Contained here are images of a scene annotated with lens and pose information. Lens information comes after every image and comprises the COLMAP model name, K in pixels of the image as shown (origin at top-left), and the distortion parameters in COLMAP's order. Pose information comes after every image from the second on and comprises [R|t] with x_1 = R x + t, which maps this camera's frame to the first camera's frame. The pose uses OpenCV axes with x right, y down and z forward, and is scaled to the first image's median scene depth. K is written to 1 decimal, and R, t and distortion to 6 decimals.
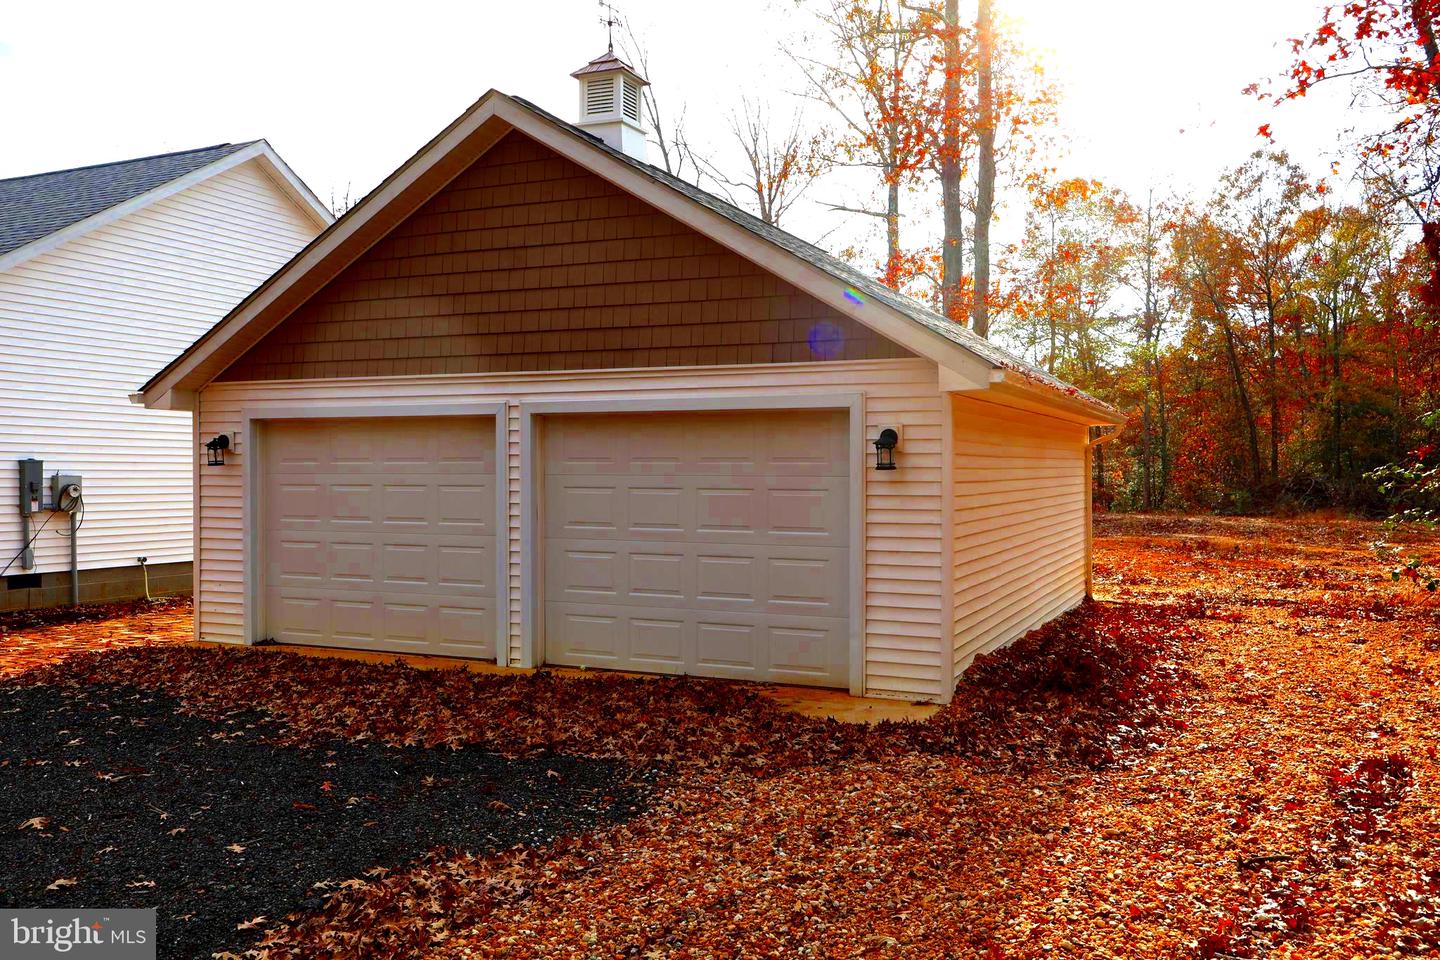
lens RADIAL K [[1210.6, 0, 720.5], [0, 1210.6, 484.0], [0, 0, 1]] dist [0.004520, -0.001204]
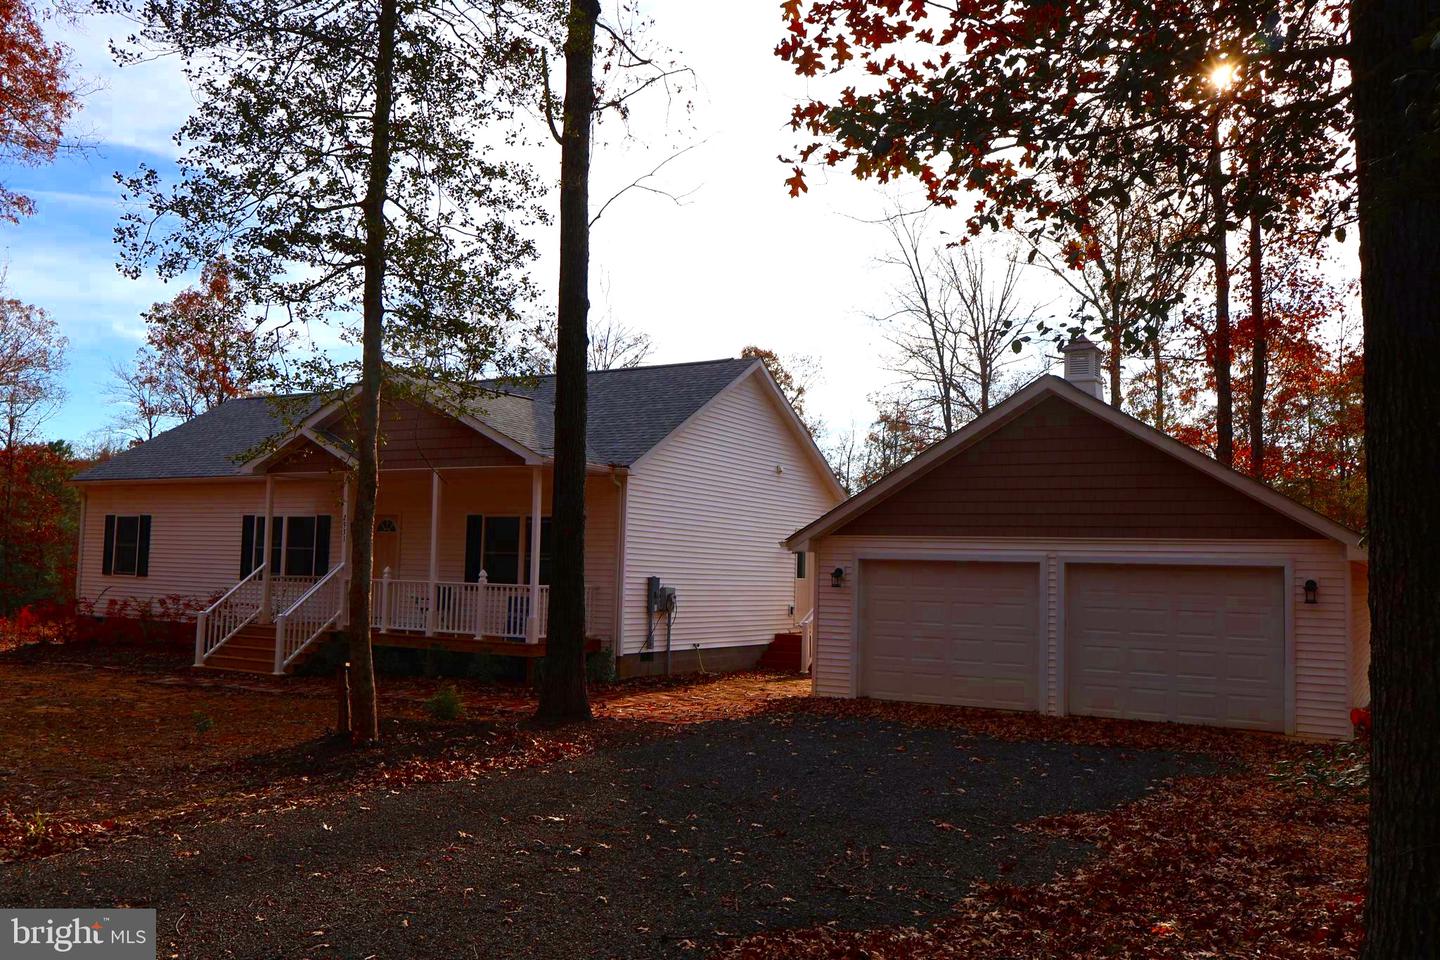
lens RADIAL K [[1196.3, 0, 715.0], [0, 1196.3, 487.3], [0, 0, 1]] dist [-0.003694, -0.004759]
pose [[0.992822, 0.015601, -0.118583, -0.388277], [-0.025929, 0.995953, -0.086055, -0.006023], [0.116761, 0.088512, 0.989208, -0.617921]]
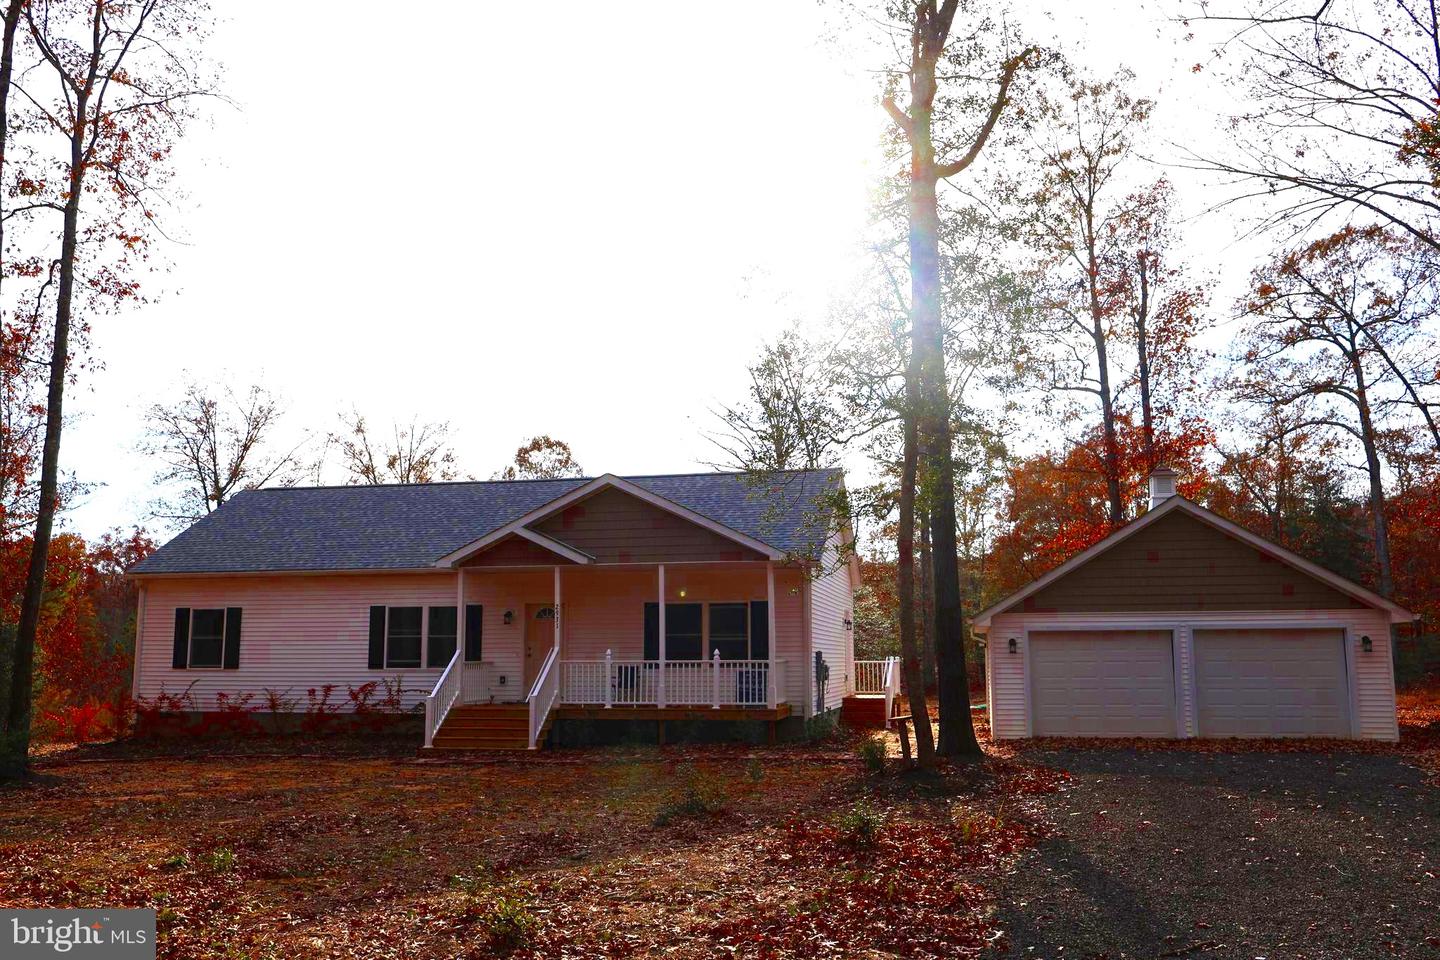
lens RADIAL K [[1176.1, 0, 720.0], [0, 1176.1, 480.0], [0, 0, 1]] dist [-0.006716, -0.005326]
pose [[0.974167, 0.025170, 0.224422, -1.393627], [0.010983, 0.987313, -0.158407, 0.006177], [-0.225562, 0.156780, 0.961531, -0.924791]]
